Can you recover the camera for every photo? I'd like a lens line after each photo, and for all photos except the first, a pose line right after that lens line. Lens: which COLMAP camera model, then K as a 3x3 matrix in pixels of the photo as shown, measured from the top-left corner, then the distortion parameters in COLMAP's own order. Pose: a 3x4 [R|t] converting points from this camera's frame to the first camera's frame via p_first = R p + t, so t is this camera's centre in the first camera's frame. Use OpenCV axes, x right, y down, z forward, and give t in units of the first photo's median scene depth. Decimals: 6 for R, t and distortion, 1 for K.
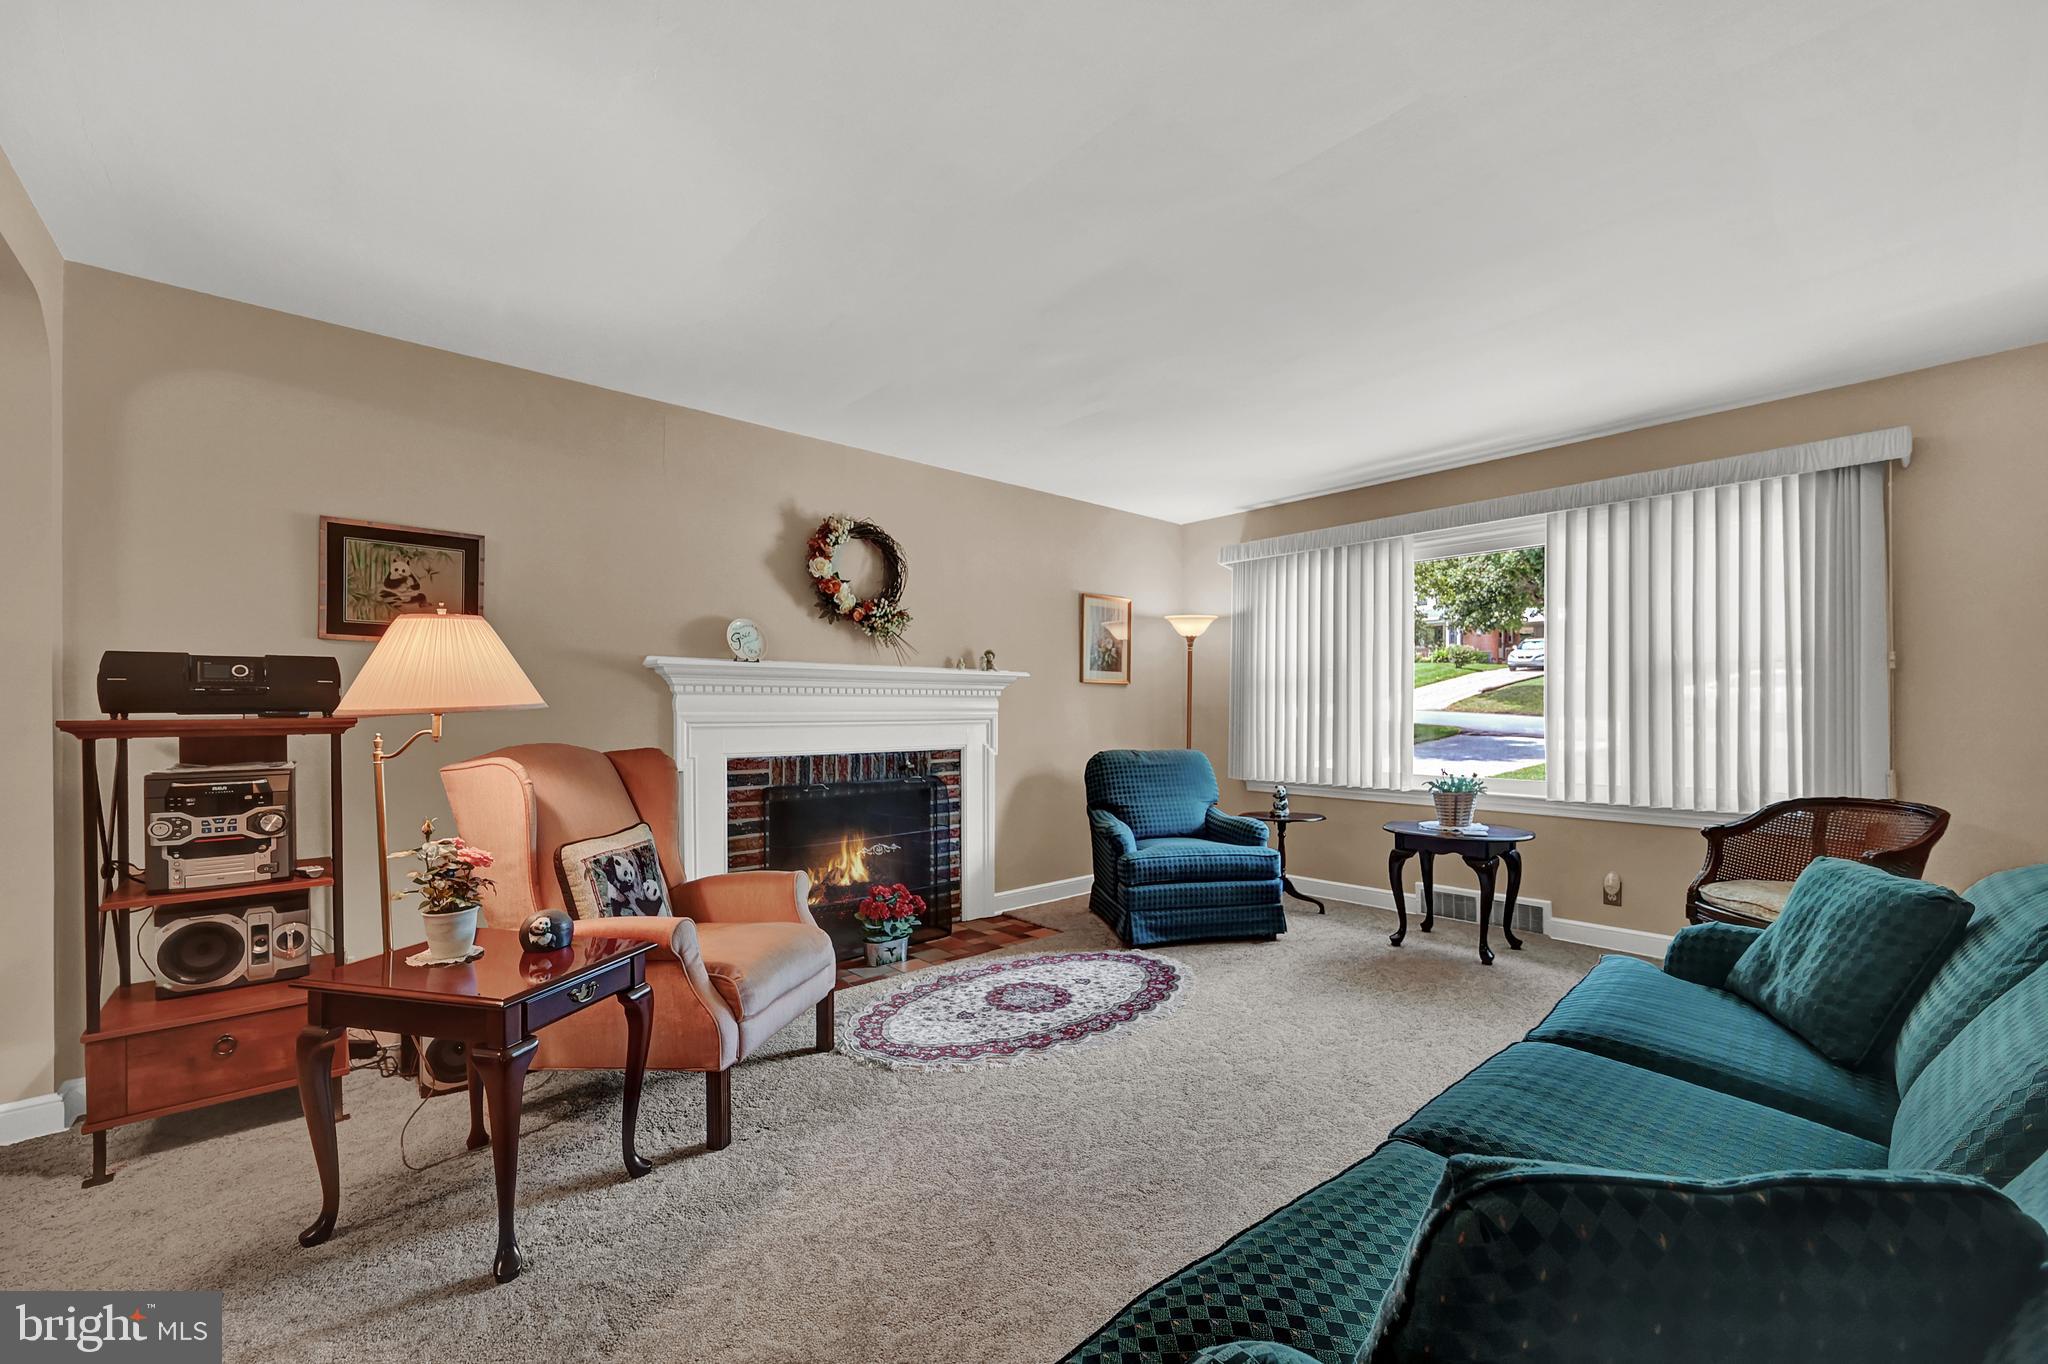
lens RADIAL K [[829.3, 0, 1031.5], [0, 829.3, 711.4], [0, 0, 1]] dist [-0.000656, -0.000023]
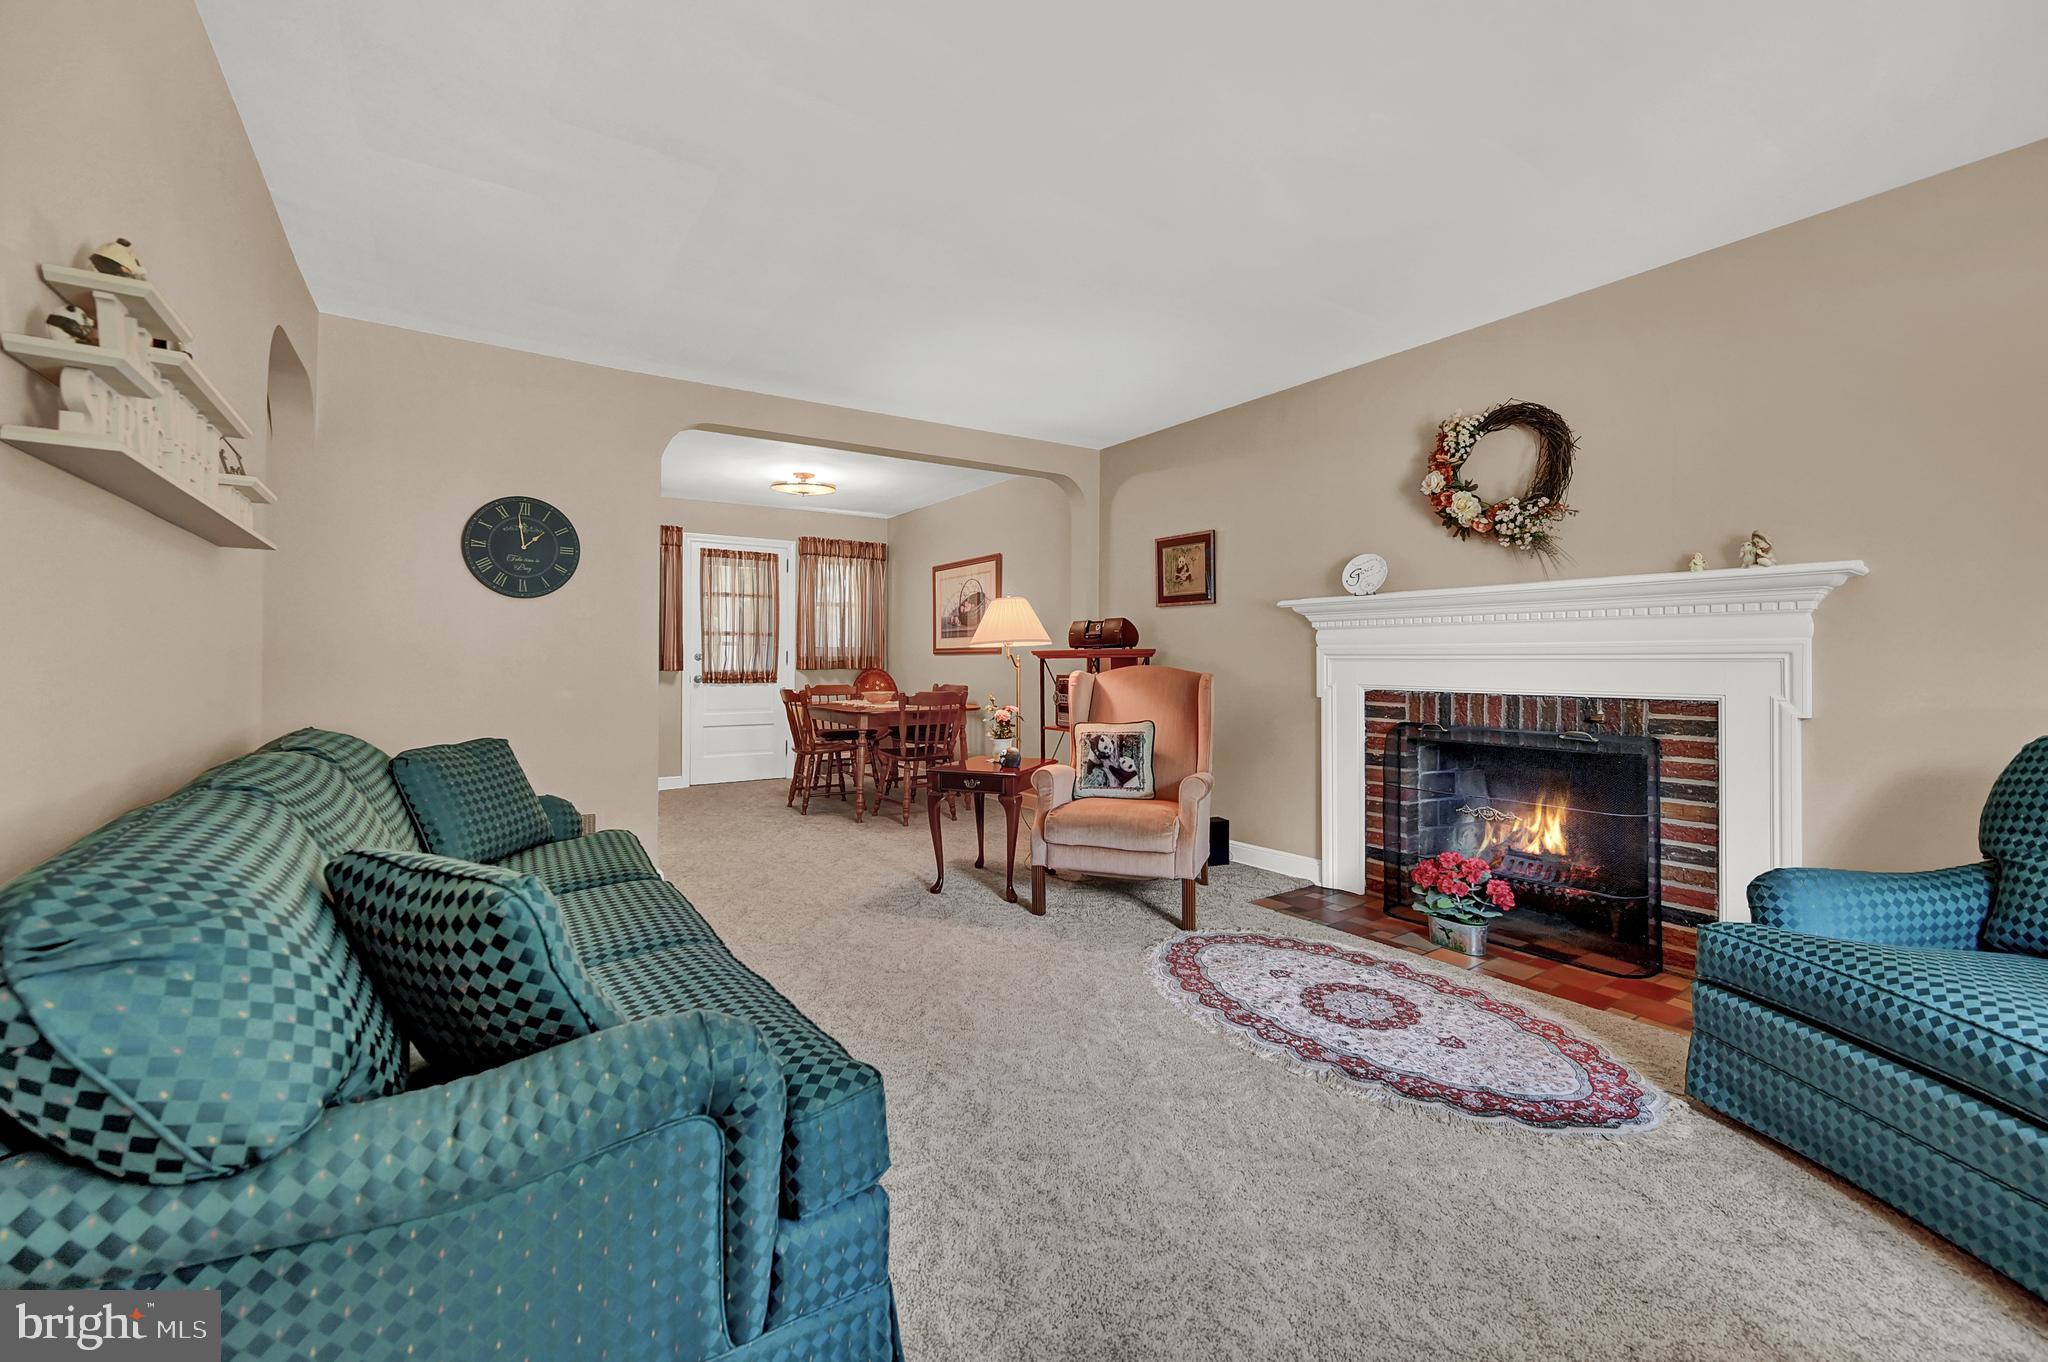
lens RADIAL K [[830.6, 0, 1001.1], [0, 830.6, 658.4], [0, 0, 1]] dist [-0.001002, -0.000079]
pose [[-0.159481, -0.000152, -0.987201, 0.688740], [-0.001740, 0.999998, 0.000127, 0.017402], [0.987199, 0.001737, -0.159481, 0.669365]]
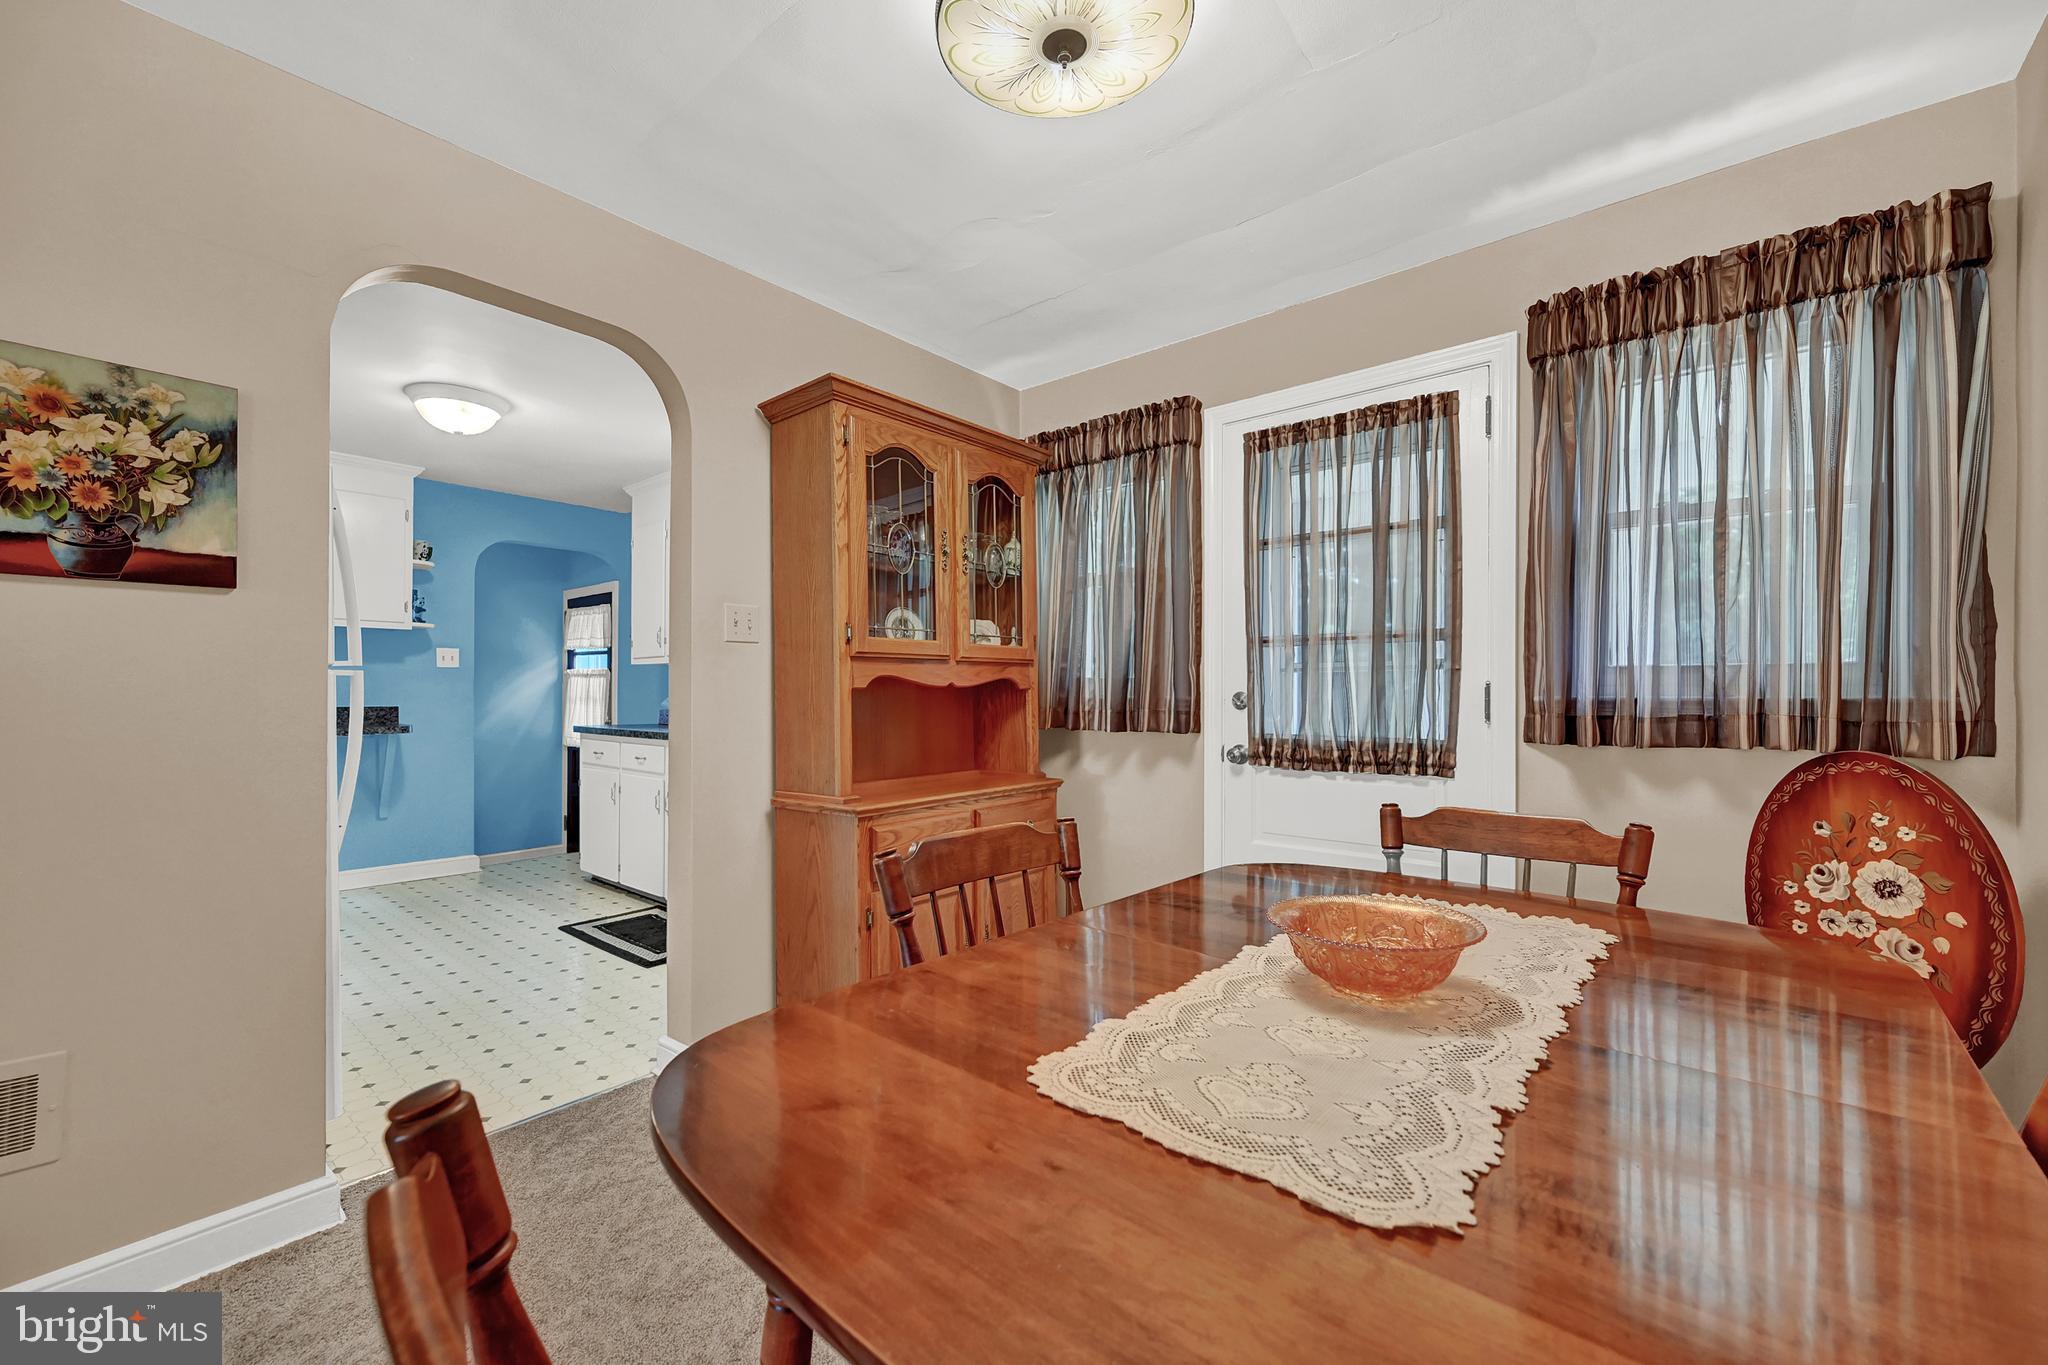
lens RADIAL K [[825.6, 0, 996.4], [0, 825.6, 686.3], [0, 0, 1]] dist [0.000111, 0.000123]
pose [[-0.993377, 0.003797, -0.114836, -0.731496], [0.004844, 0.999949, -0.008844, 0.007490], [0.114797, -0.009342, -0.993345, 0.433377]]
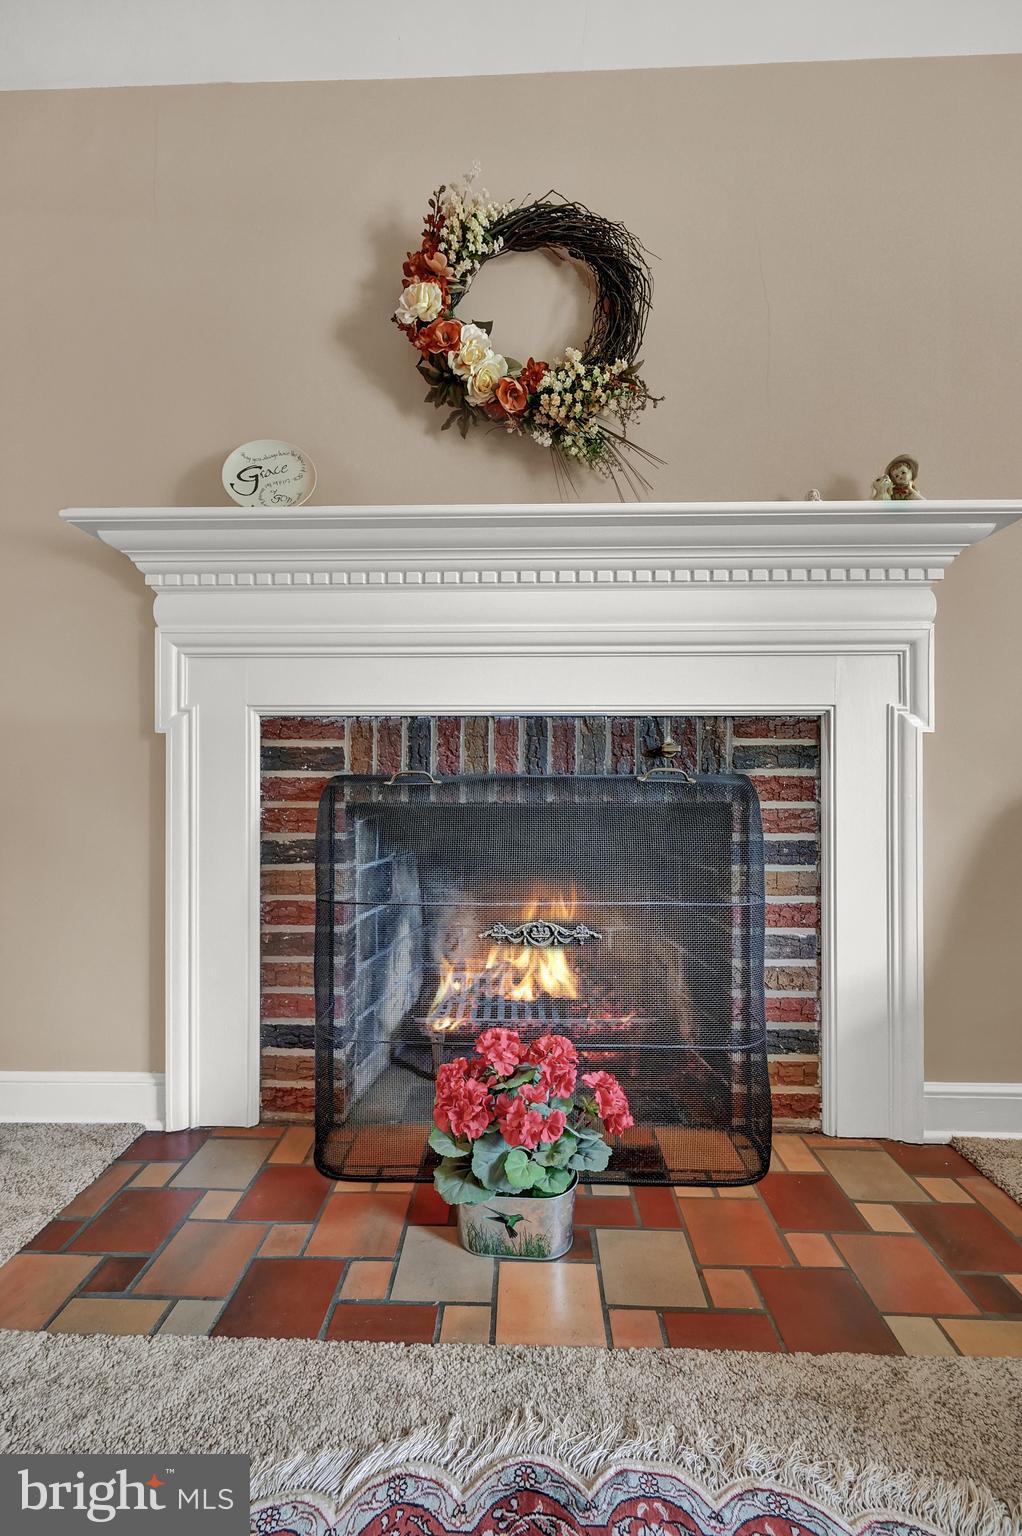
lens RADIAL K [[623.0, 0, 513.4], [0, 623.0, 769.4], [0, 0, 1]] dist [-0.001002, -0.000079]
pose [[0.722222, -0.000875, -0.691661, 0.022474], [-0.004693, 0.999970, -0.006165, 0.086844], [0.691645, 0.007699, 0.722196, 0.771906]]
